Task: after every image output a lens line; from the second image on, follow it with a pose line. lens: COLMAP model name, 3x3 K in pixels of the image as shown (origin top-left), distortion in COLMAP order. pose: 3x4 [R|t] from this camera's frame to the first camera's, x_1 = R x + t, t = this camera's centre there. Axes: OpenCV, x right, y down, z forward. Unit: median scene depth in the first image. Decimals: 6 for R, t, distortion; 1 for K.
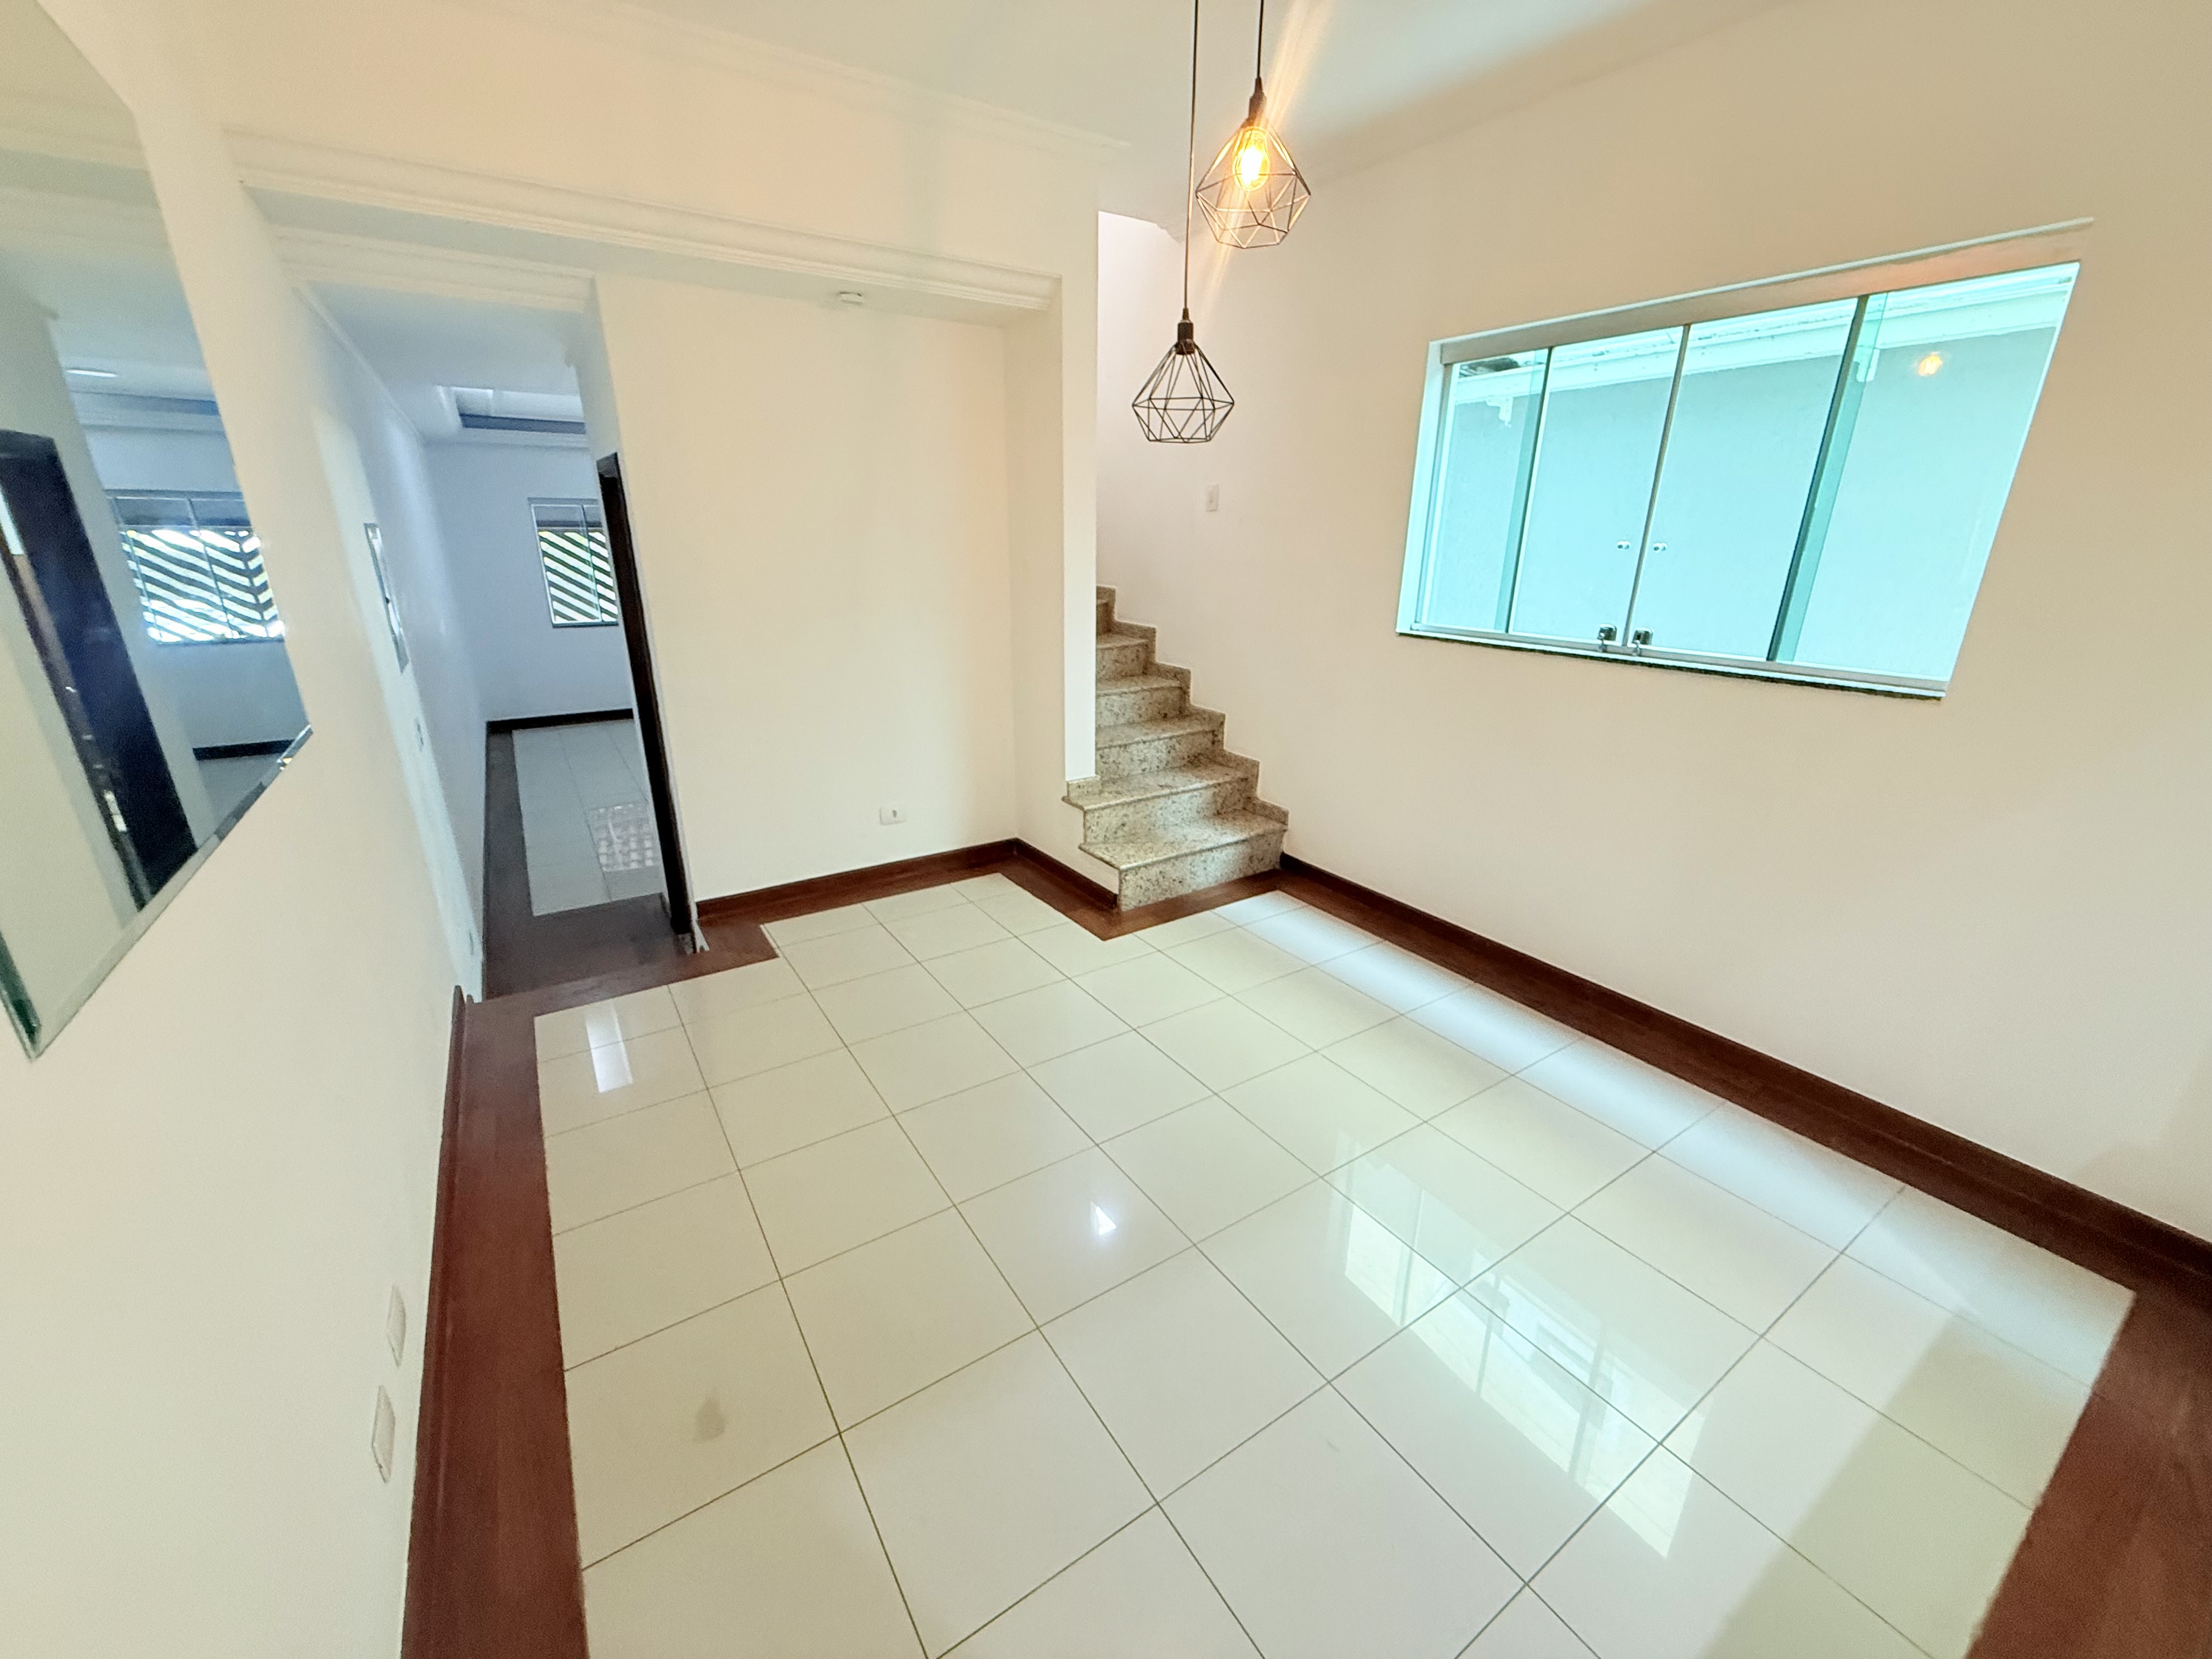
lens RADIAL K [[885.3, 0, 1098.0], [0, 885.3, 832.2], [0, 0, 1]] dist [0.000534, 0.000028]
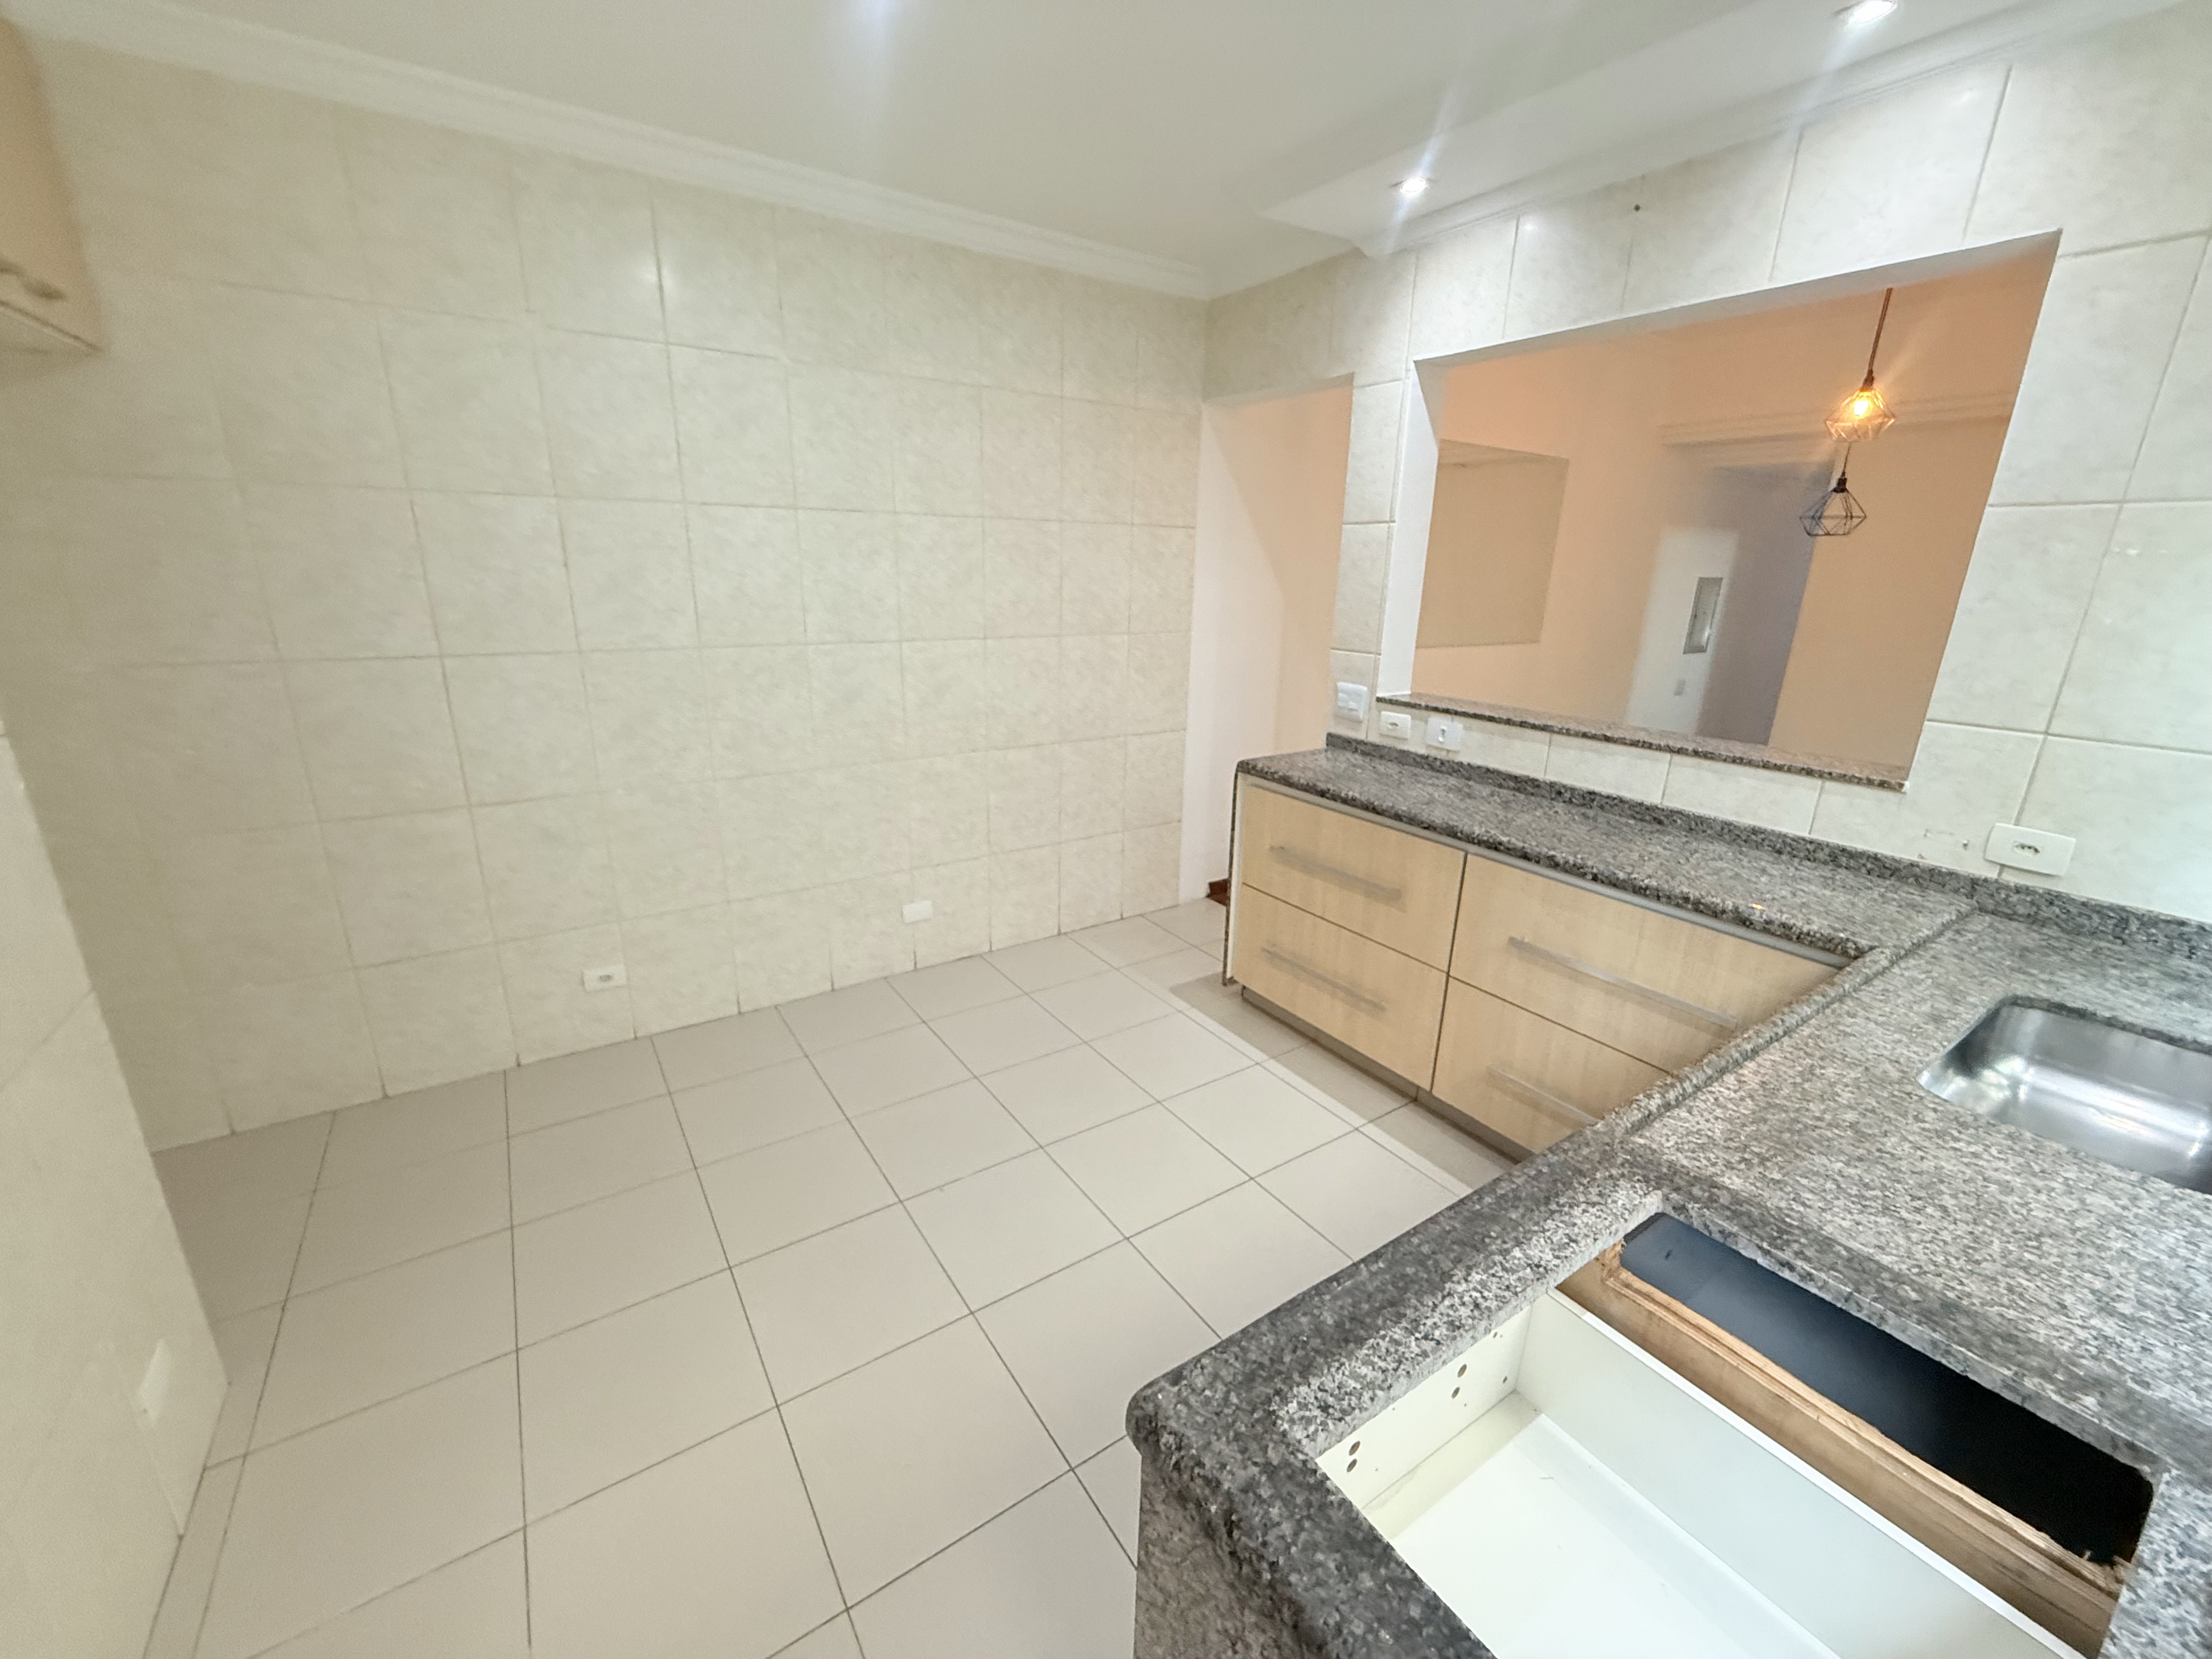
lens RADIAL K [[885.3, 0, 1090.4], [0, 885.3, 834.6], [0, 0, 1]] dist [0.000534, 0.000028]
pose [[0.003768, 0.285946, -0.958238, 1.217674], [-0.346430, 0.899279, 0.266990, 0.110208], [0.938068, 0.330956, 0.102448, -0.289000]]
